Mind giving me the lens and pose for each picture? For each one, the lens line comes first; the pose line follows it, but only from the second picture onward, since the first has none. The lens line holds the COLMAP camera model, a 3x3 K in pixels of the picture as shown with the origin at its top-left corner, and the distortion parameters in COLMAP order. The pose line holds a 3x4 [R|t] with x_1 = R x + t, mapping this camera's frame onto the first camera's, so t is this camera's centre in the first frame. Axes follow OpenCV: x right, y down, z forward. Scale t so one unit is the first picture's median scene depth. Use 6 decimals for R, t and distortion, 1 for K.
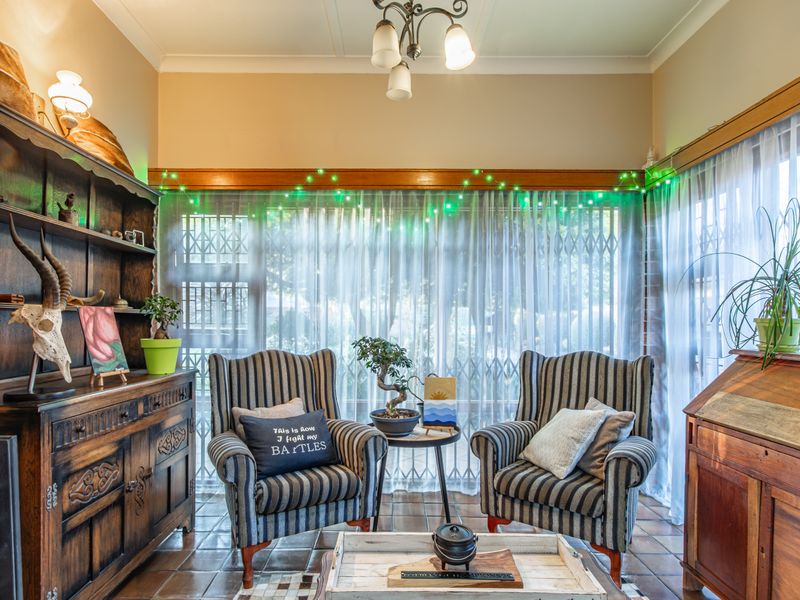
lens RADIAL K [[432.8, 0, 397.2], [0, 432.8, 303.3], [0, 0, 1]] dist [0.000959, 0.000424]
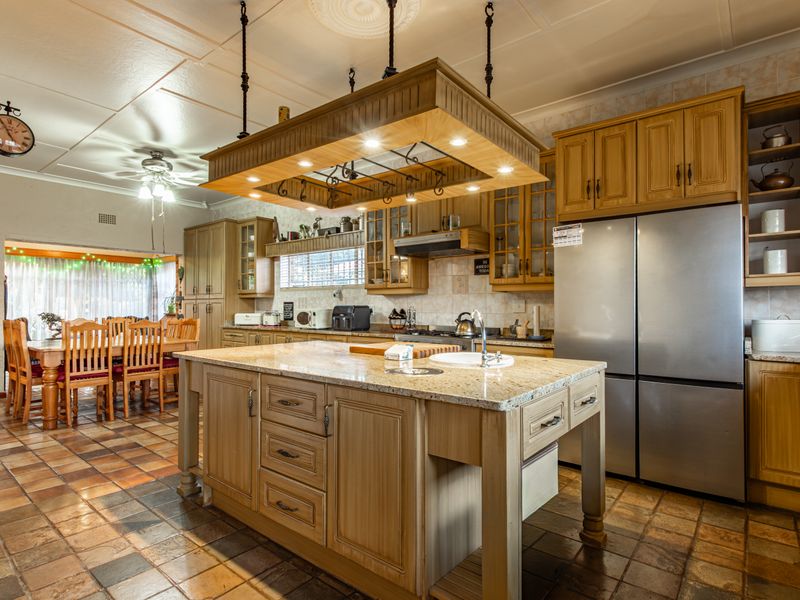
lens RADIAL K [[432.8, 0, 397.2], [0, 432.8, 303.3], [0, 0, 1]] dist [0.000959, 0.000424]
pose [[0.663759, 0.002726, 0.747941, -0.585424], [-0.027629, 0.999400, 0.020876, -0.098550], [-0.747436, -0.034522, 0.663437, -2.367373]]
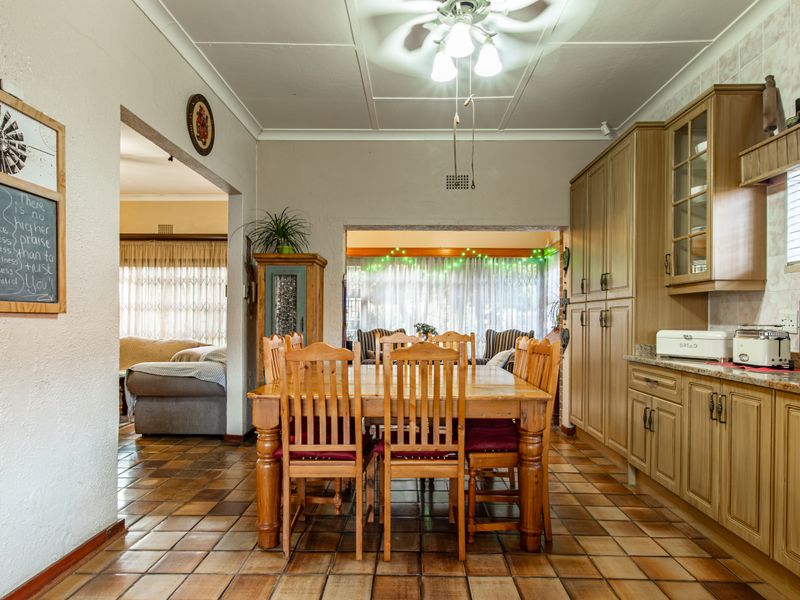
lens RADIAL K [[471.7, 0, 403.8], [0, 471.7, 319.5], [0, 0, 1]] dist [-0.002214, -0.000900]
pose [[0.999014, 0.001044, -0.044389, -0.037351], [0.000929, 0.999013, 0.044407, -0.051613], [0.044391, -0.044405, 0.998027, -1.422277]]
